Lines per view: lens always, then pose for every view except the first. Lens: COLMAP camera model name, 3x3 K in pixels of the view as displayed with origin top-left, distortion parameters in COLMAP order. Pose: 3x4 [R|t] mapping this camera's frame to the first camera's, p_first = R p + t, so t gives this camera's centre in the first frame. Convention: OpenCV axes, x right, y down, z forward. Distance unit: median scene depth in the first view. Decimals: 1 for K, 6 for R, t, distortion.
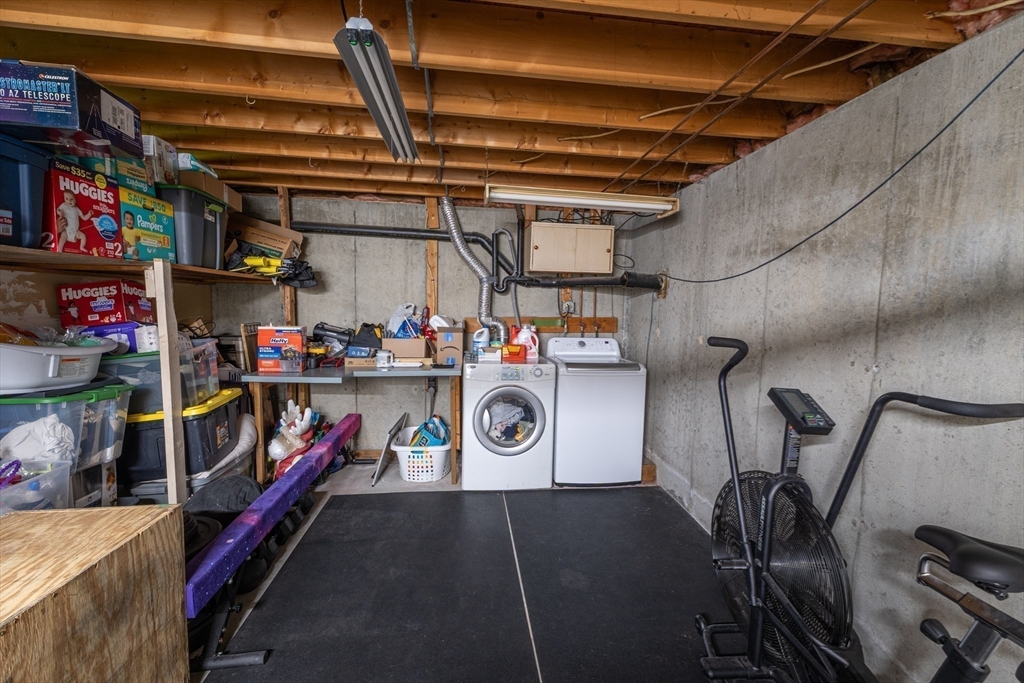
lens RADIAL K [[431.5, 0, 514.0], [0, 431.5, 344.5], [0, 0, 1]] dist [0.009029, -0.001539]
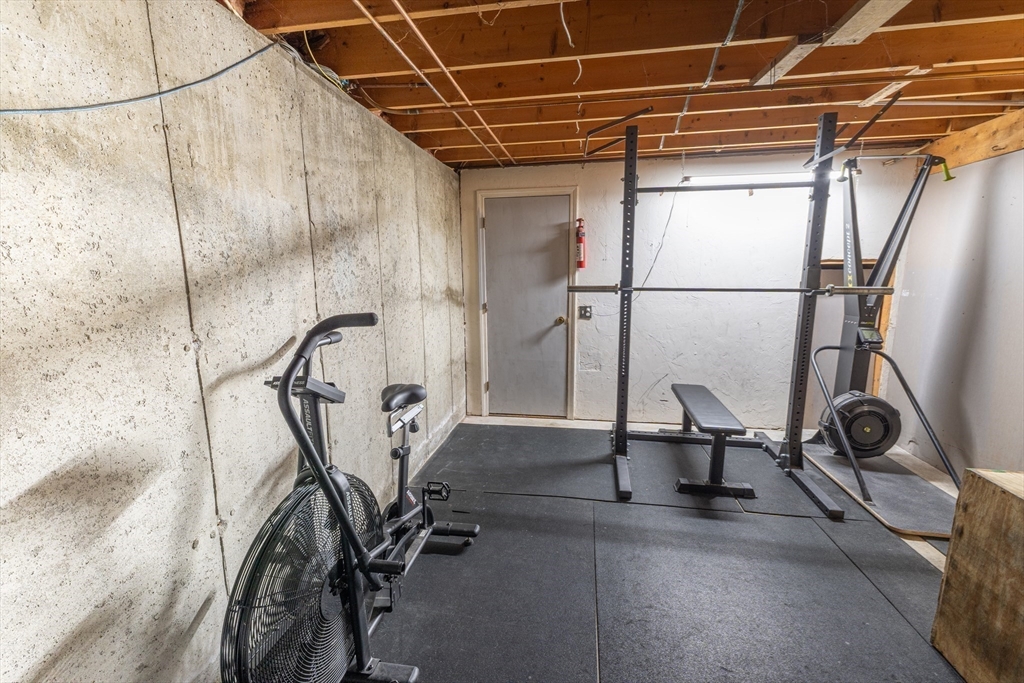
lens RADIAL K [[431.5, 0, 513.2], [0, 431.5, 342.4], [0, 0, 1]] dist [0.009029, -0.001539]
pose [[-0.960895, -0.060994, 0.270111, 0.046579], [0.012067, 0.965291, 0.260900, -0.156475], [-0.276649, 0.253957, -0.926807, 1.638891]]
